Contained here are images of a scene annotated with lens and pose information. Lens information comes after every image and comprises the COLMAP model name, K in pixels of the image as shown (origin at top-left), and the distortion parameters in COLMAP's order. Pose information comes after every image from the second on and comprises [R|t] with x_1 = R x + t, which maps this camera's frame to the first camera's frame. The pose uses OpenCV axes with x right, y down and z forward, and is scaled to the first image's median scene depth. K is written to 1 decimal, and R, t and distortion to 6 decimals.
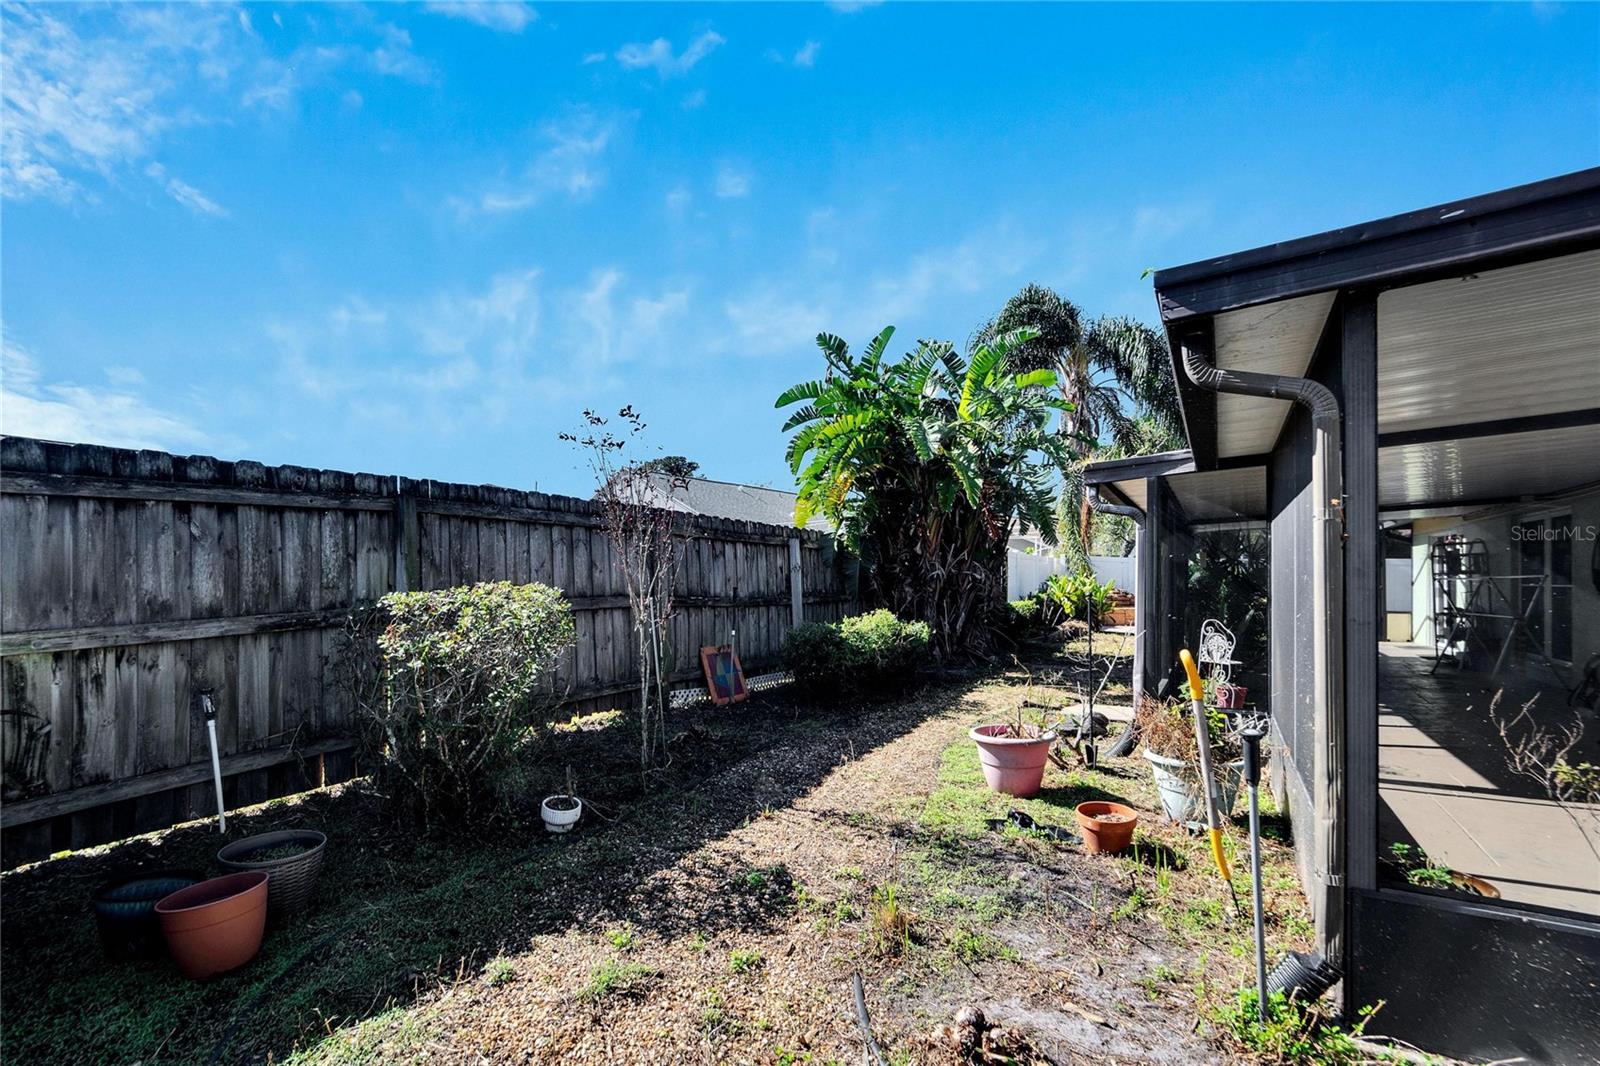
lens RADIAL K [[700.8, 0, 770.0], [0, 700.8, 580.7], [0, 0, 1]] dist [-0.004097, -0.000226]
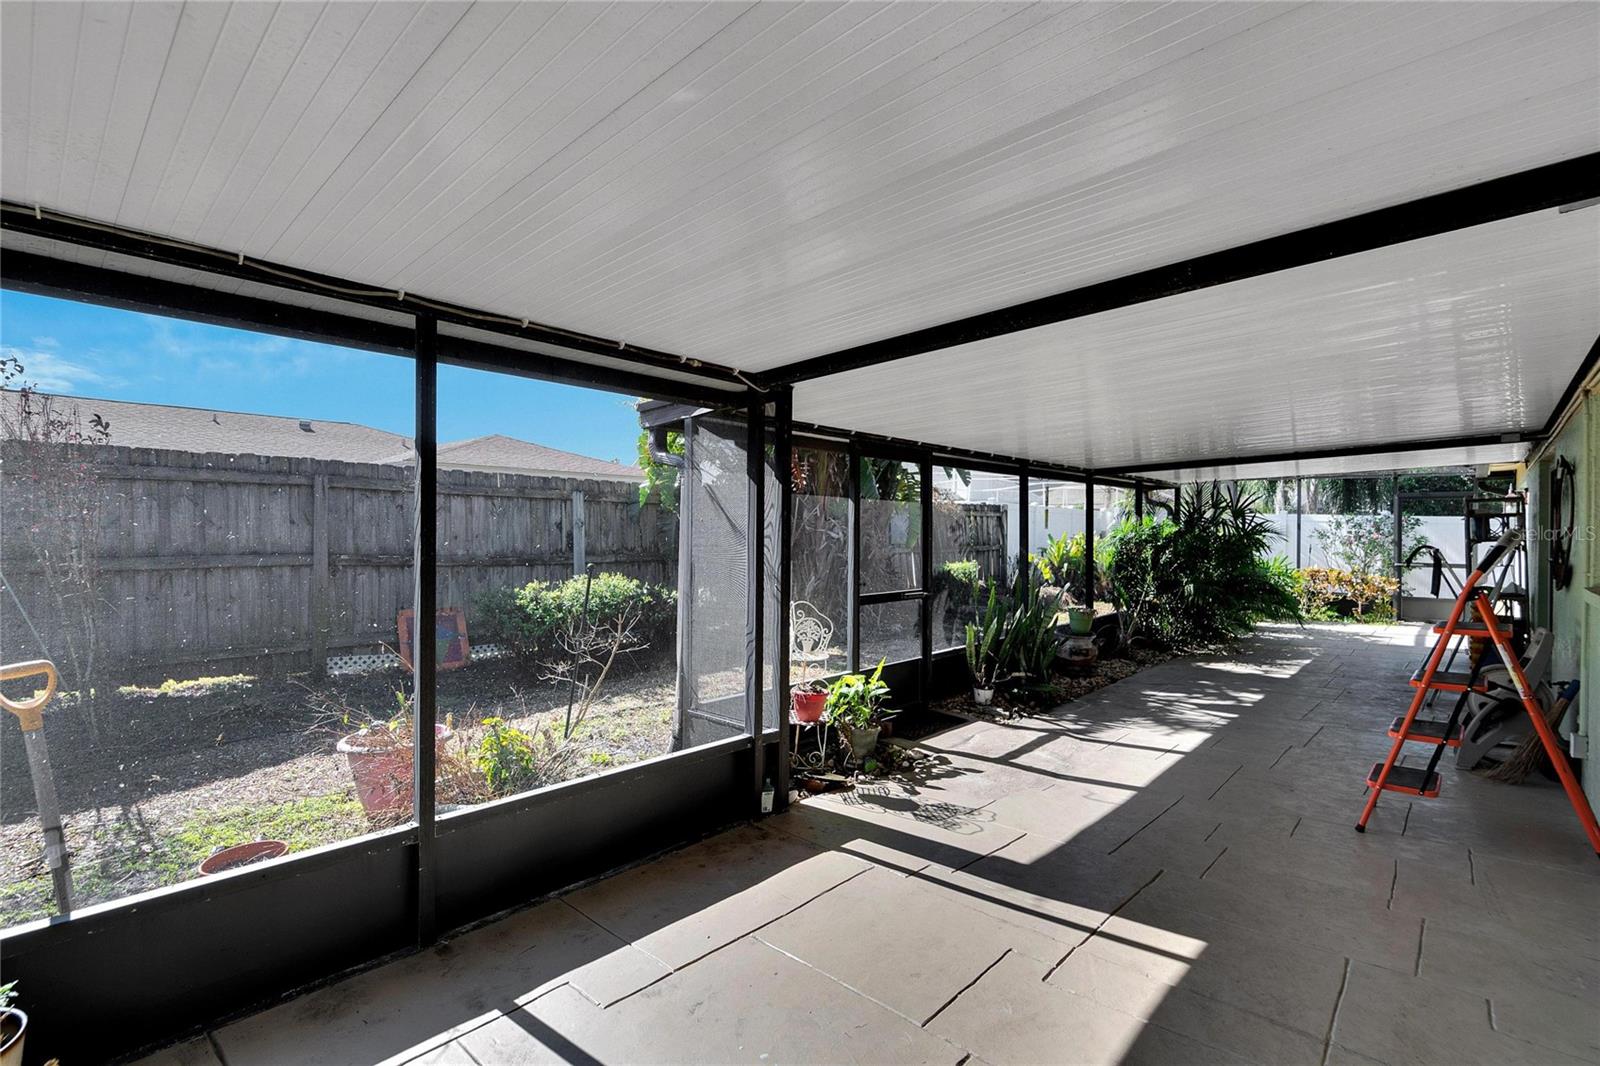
lens RADIAL K [[711.1, 0, 776.2], [0, 711.1, 529.7], [0, 0, 1]] dist [-0.012575, 0.000143]
pose [[0.978763, 0.016687, -0.204316, 1.092096], [-0.016443, 0.999861, 0.002890, -0.041707], [0.204335, 0.000531, 0.978901, 0.351378]]
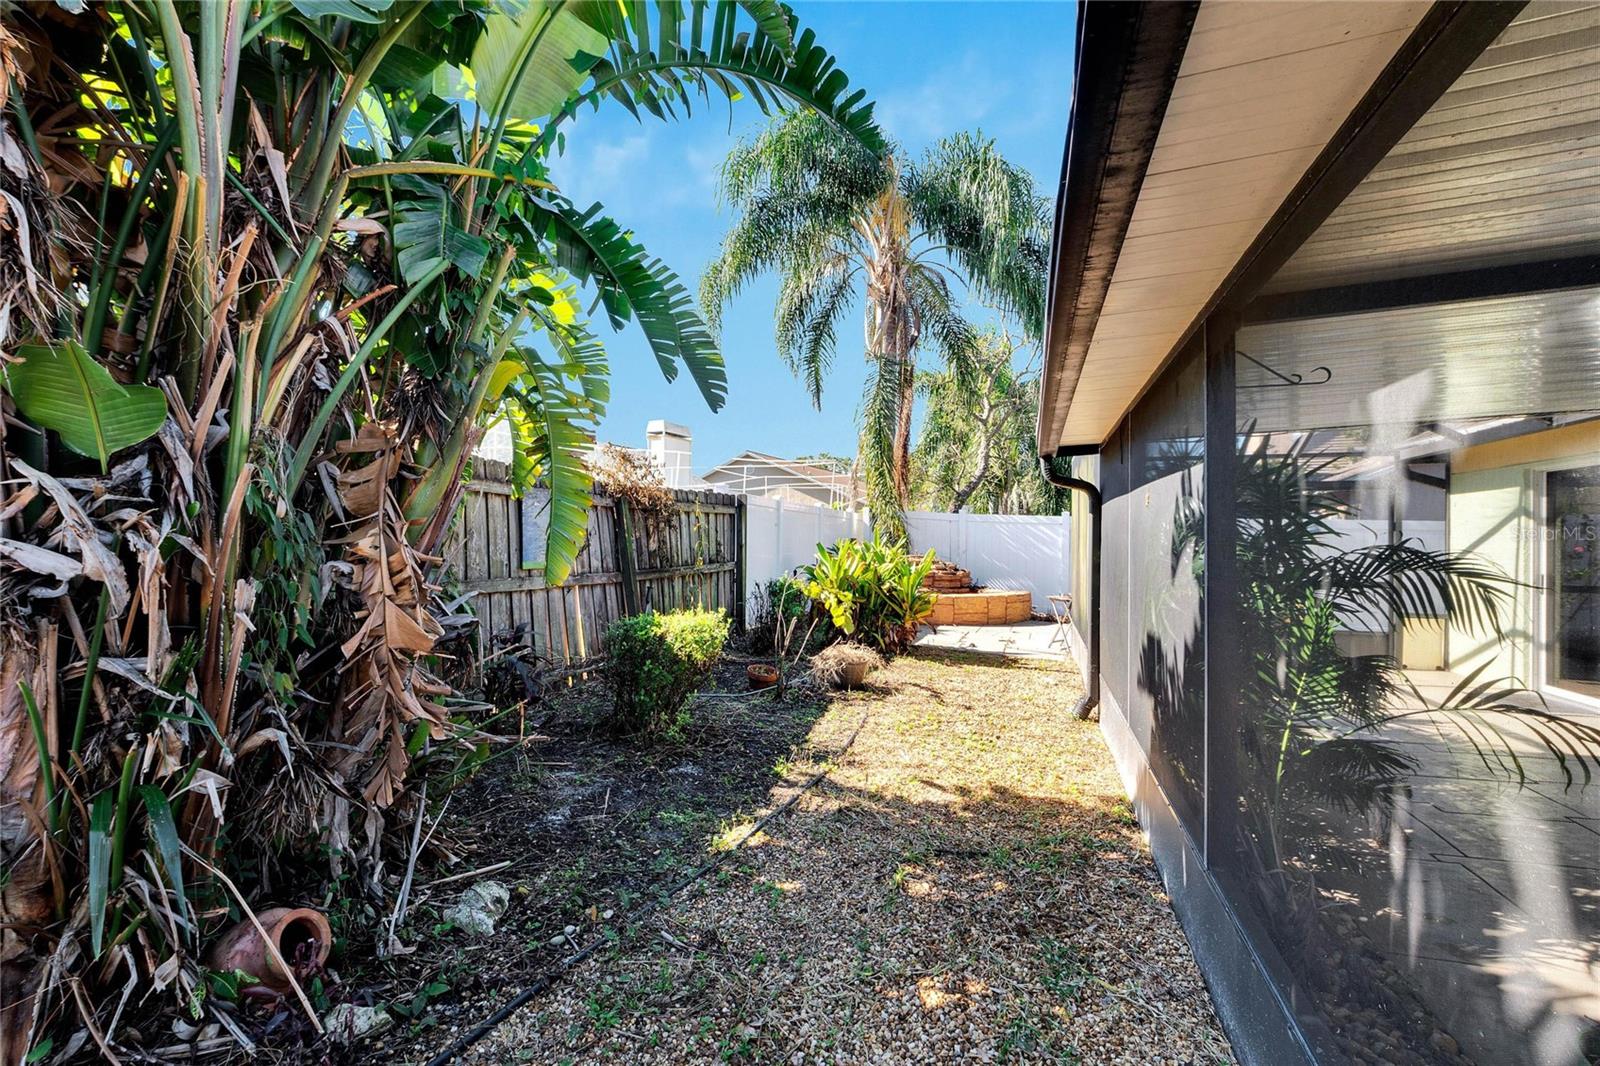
lens RADIAL K [[711.1, 0, 776.2], [0, 711.1, 529.7], [0, 0, 1]] dist [-0.012575, 0.000143]
pose [[0.975221, 0.010900, 0.220966, 1.117016], [-0.007863, 0.999862, -0.014617, -0.038208], [-0.221095, 0.012517, 0.975172, 2.196039]]
